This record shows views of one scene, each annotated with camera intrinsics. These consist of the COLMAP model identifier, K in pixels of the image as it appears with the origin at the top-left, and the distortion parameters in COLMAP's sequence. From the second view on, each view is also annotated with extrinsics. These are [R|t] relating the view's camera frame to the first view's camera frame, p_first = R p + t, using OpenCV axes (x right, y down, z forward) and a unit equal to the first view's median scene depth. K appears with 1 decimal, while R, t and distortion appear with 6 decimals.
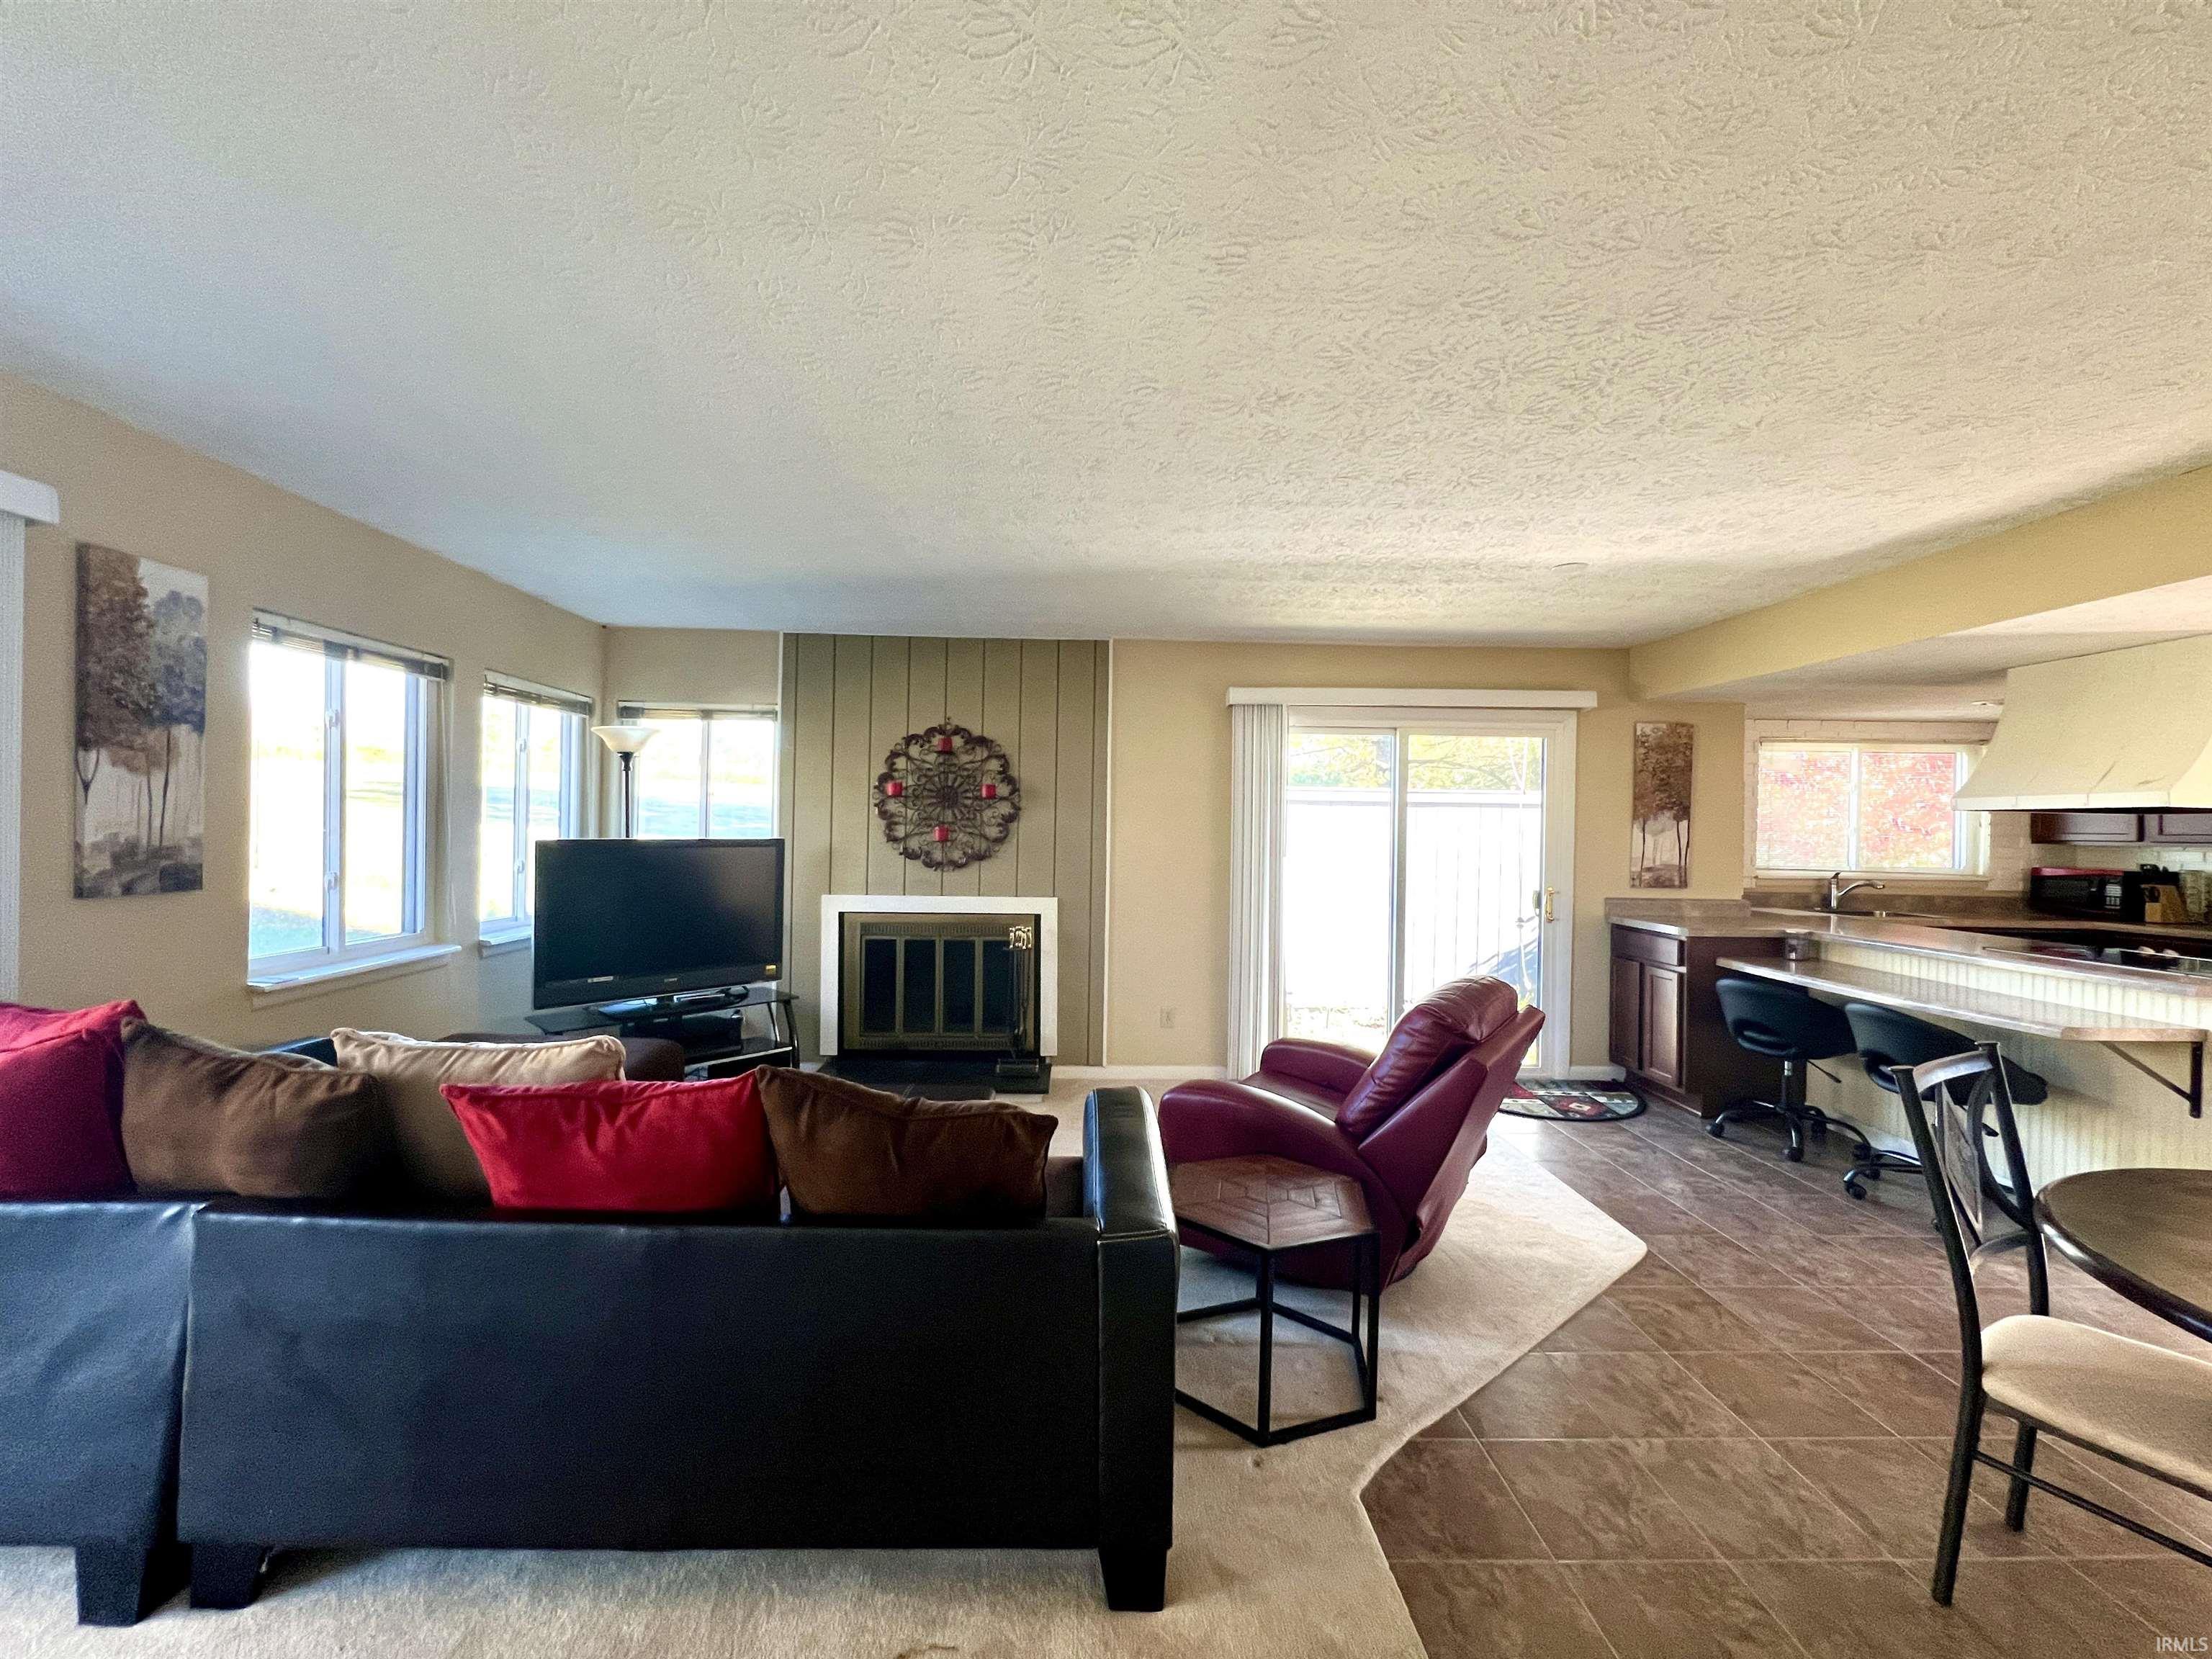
lens RADIAL K [[880.2, 0, 1098.6], [0, 880.2, 831.5], [0, 0, 1]] dist [0.000656, -0.000440]
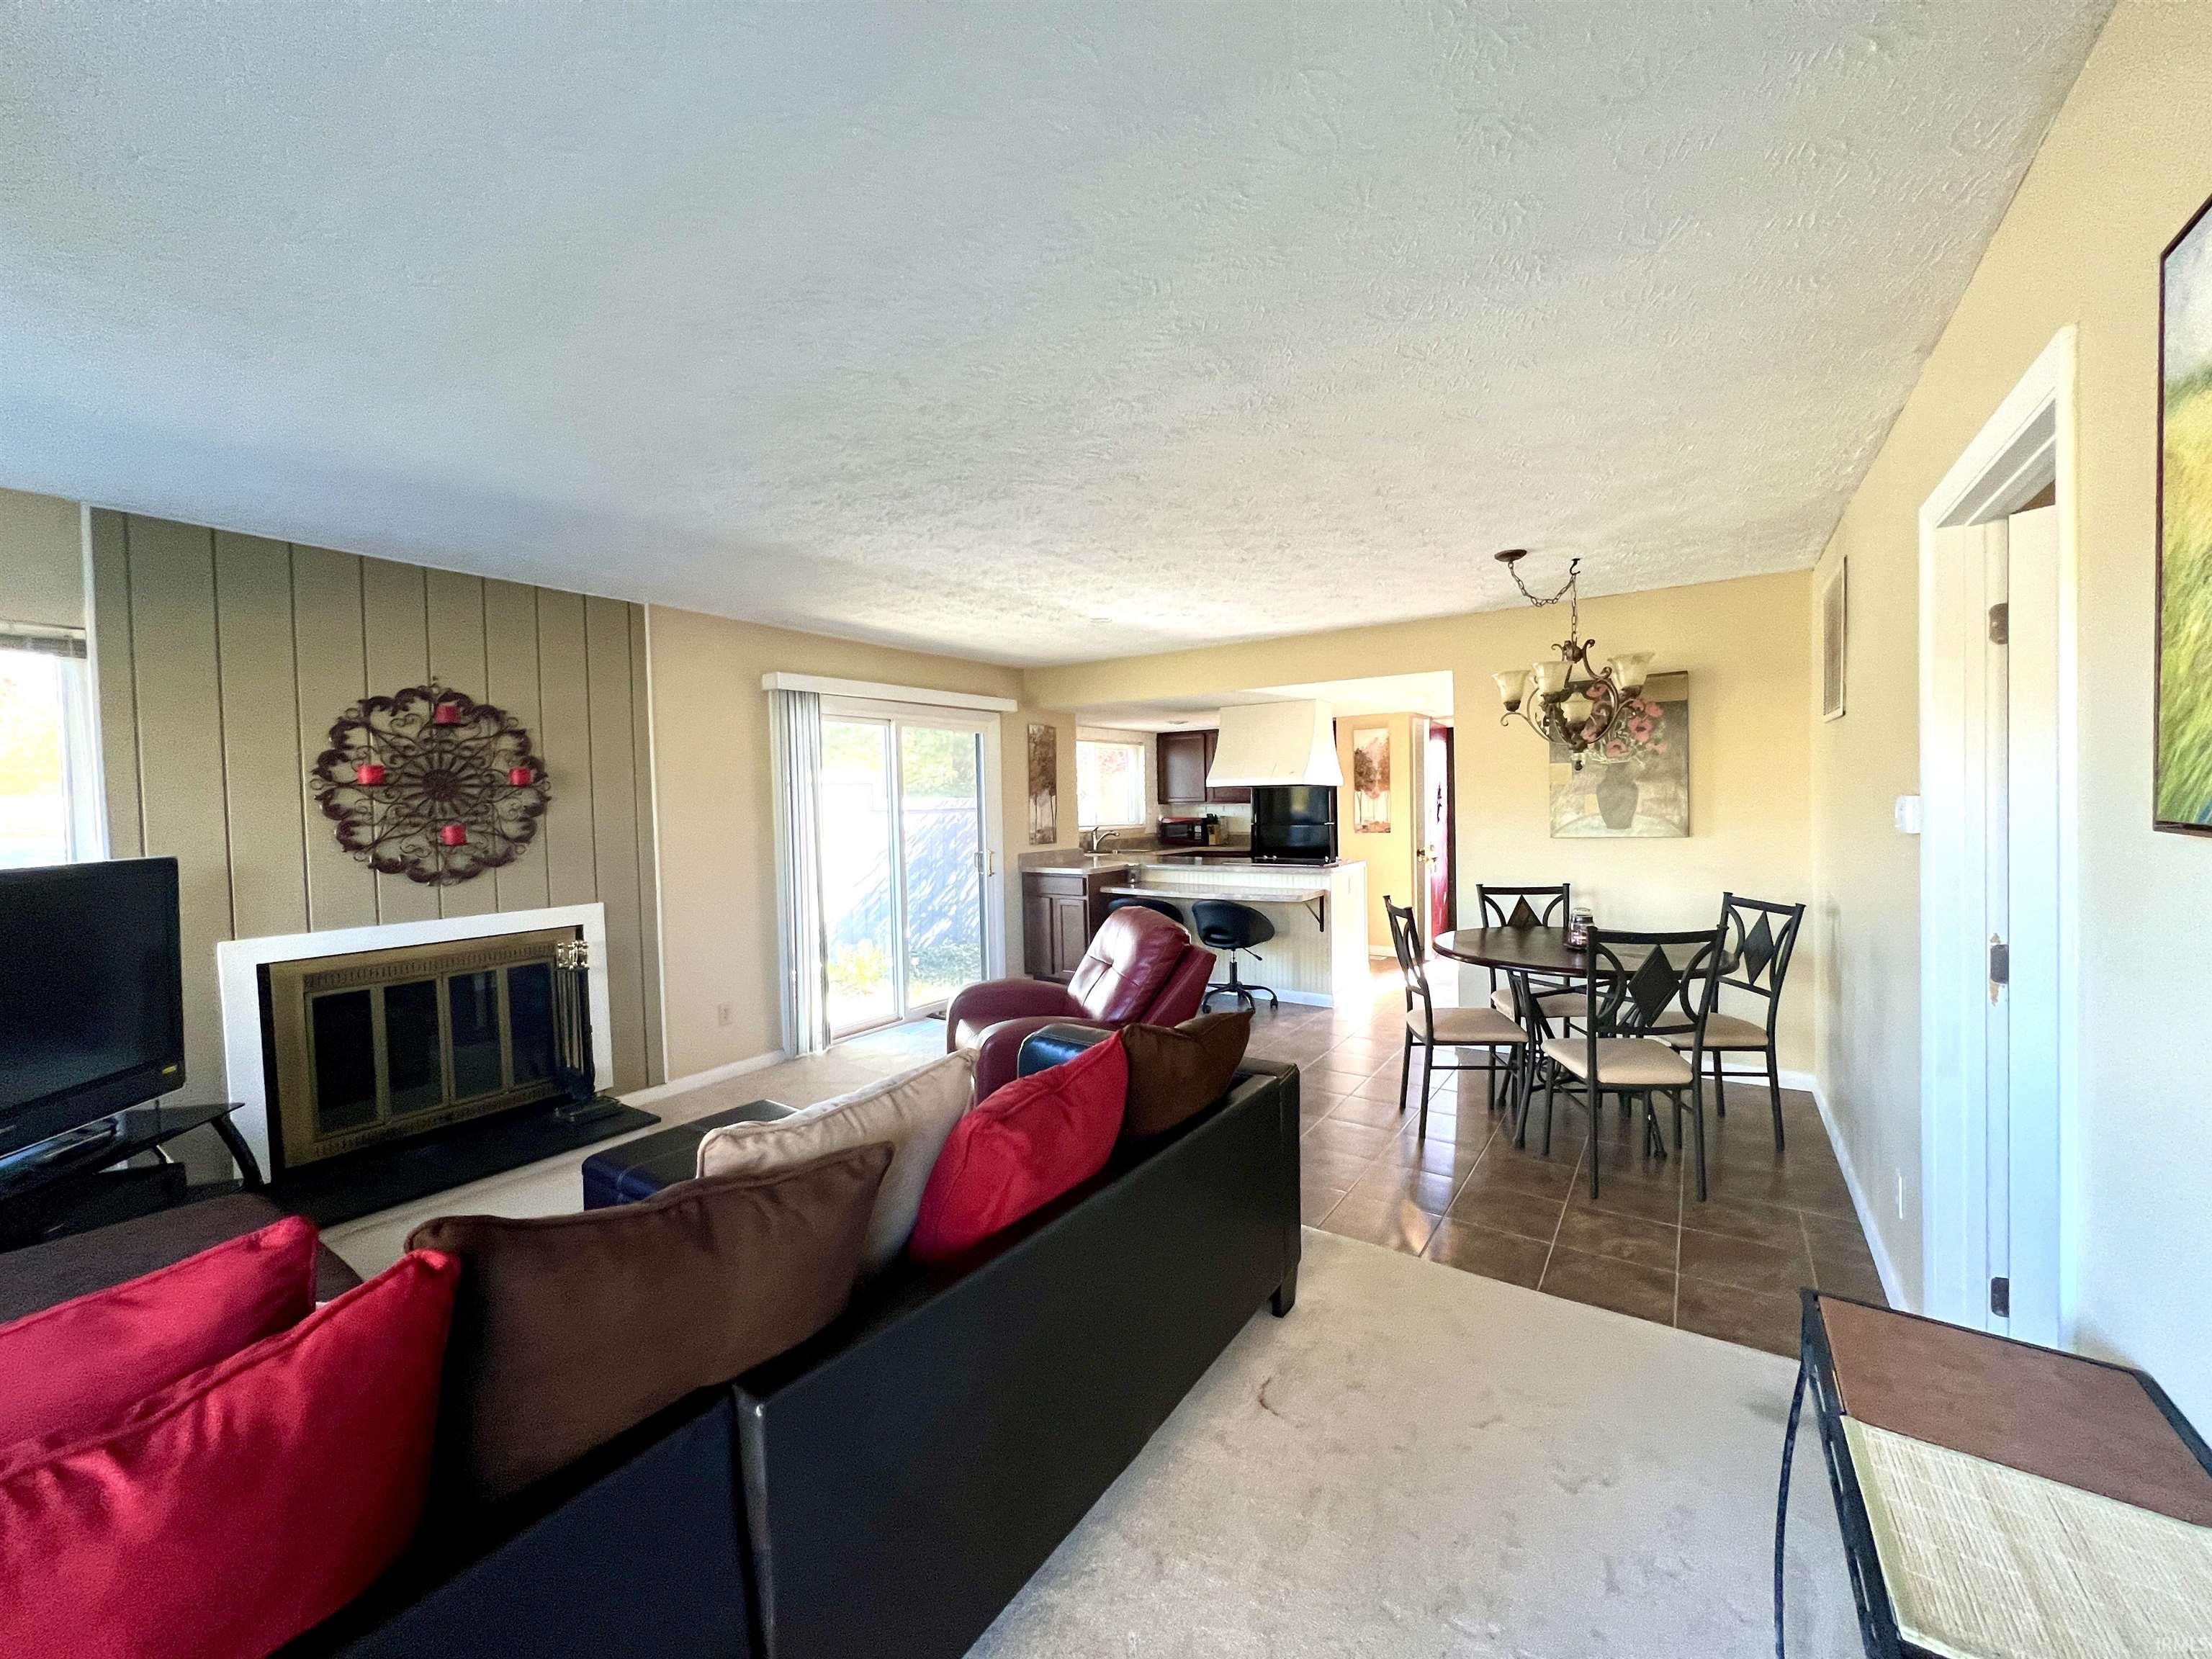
lens RADIAL K [[880.2, 0, 1098.6], [0, 880.2, 831.5], [0, 0, 1]] dist [0.000656, -0.000440]
pose [[0.581801, -0.054399, 0.811510, -0.453026], [0.032793, 0.998518, 0.043425, -0.014063], [-0.812670, 0.001347, 0.582723, 0.117923]]
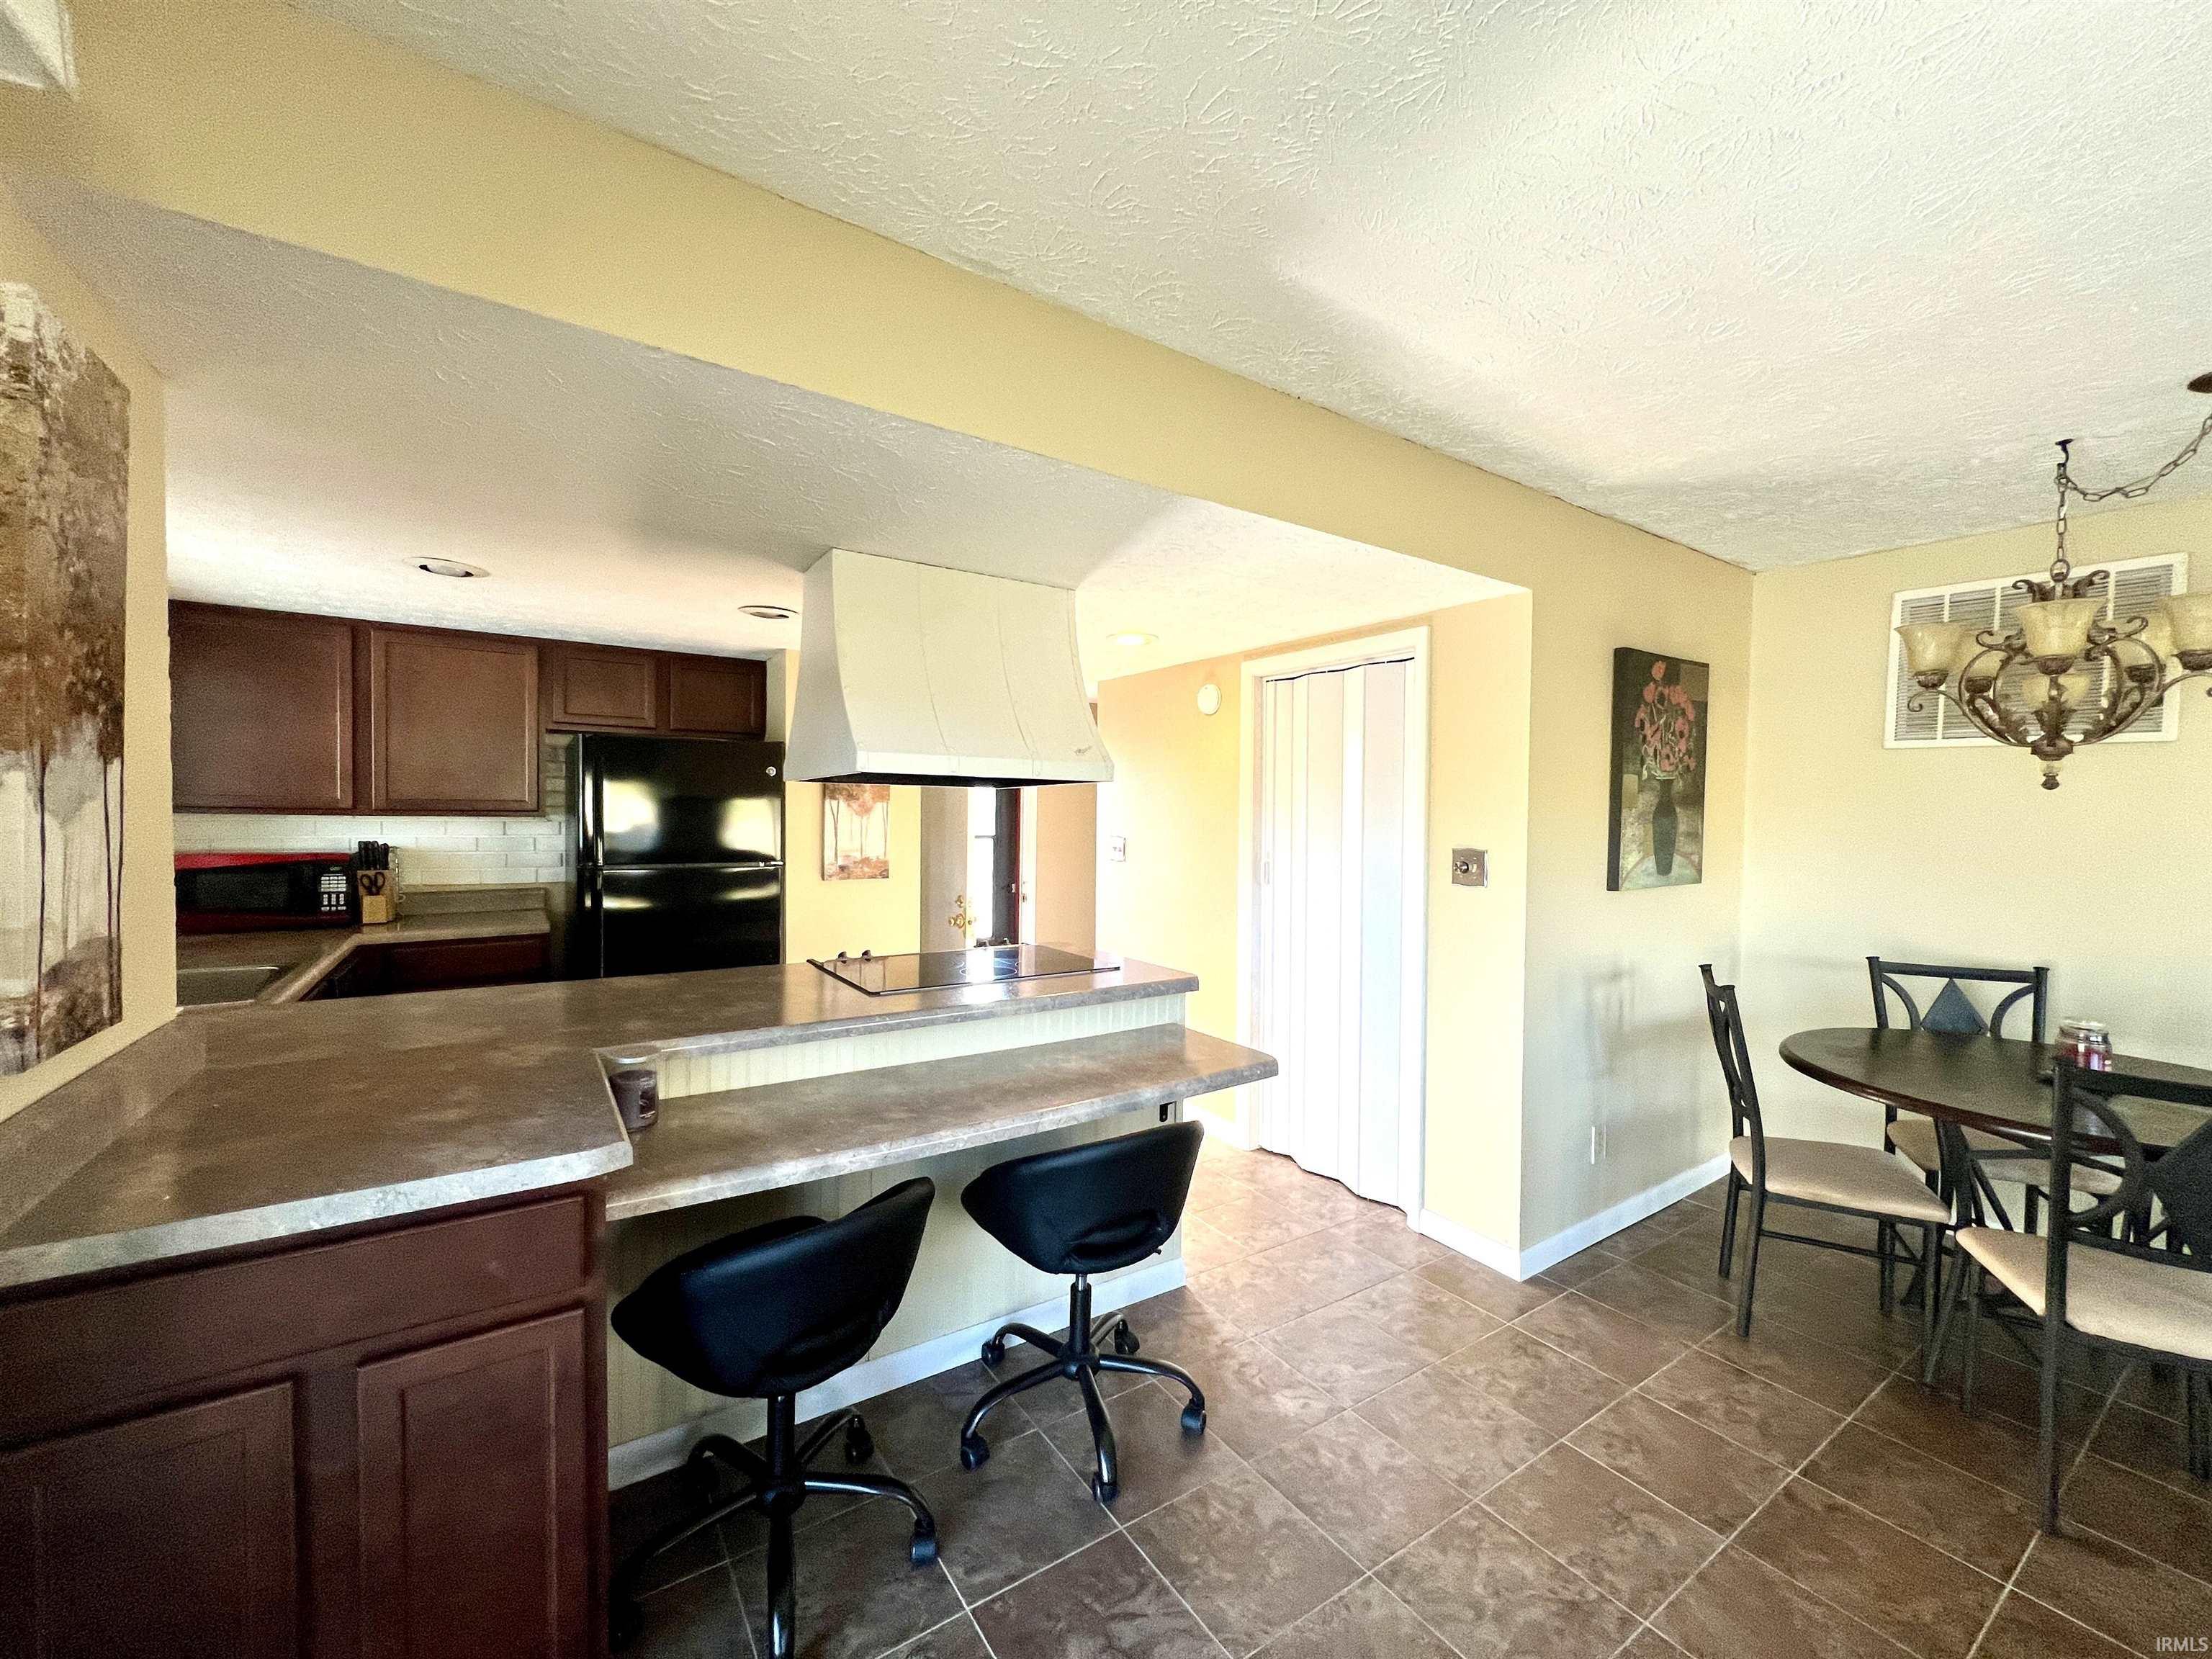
lens RADIAL K [[880.2, 0, 1098.6], [0, 880.2, 831.5], [0, 0, 1]] dist [0.000656, -0.000440]
pose [[-0.536381, -0.038831, 0.843082, 0.301023], [-0.018478, 0.999242, 0.034267, -0.006016], [-0.843774, 0.002802, -0.536692, 0.911711]]
